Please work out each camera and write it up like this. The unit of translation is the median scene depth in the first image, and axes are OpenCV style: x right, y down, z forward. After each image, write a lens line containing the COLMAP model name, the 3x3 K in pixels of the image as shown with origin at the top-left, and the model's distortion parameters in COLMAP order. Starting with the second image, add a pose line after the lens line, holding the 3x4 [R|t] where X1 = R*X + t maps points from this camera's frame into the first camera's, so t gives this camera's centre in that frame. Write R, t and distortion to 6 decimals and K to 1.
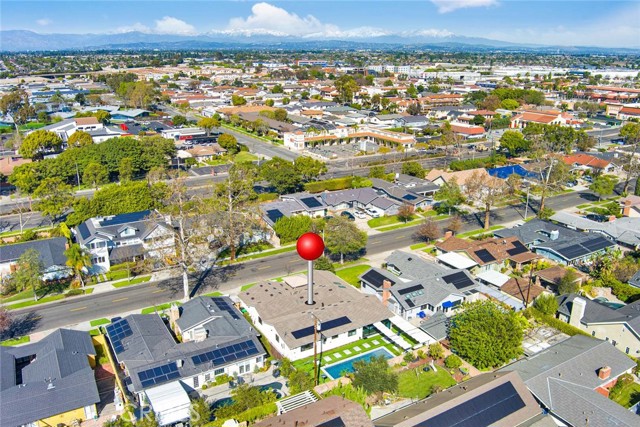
lens RADIAL K [[517.8, 0, 320.0], [0, 517.8, 213.5], [0, 0, 1]] dist [-0.051734, 0.001510]
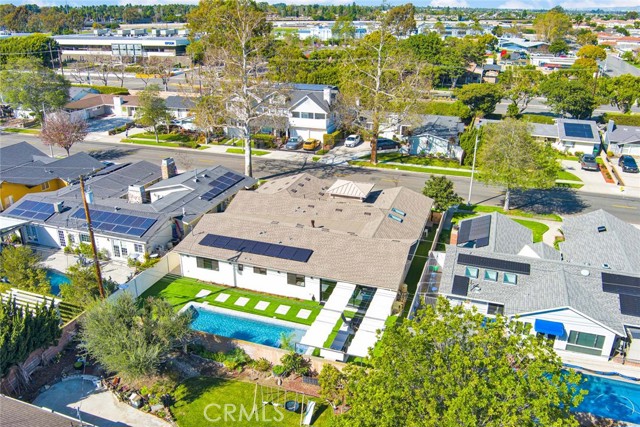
lens RADIAL K [[517.8, 0, 320.0], [0, 517.8, 213.5], [0, 0, 1]] dist [-0.051734, 0.001510]
pose [[0.644091, 0.283124, -0.710624, 0.380685], [-0.235992, 0.957215, 0.167474, 0.069315], [0.727636, 0.059833, 0.683349, 0.599921]]
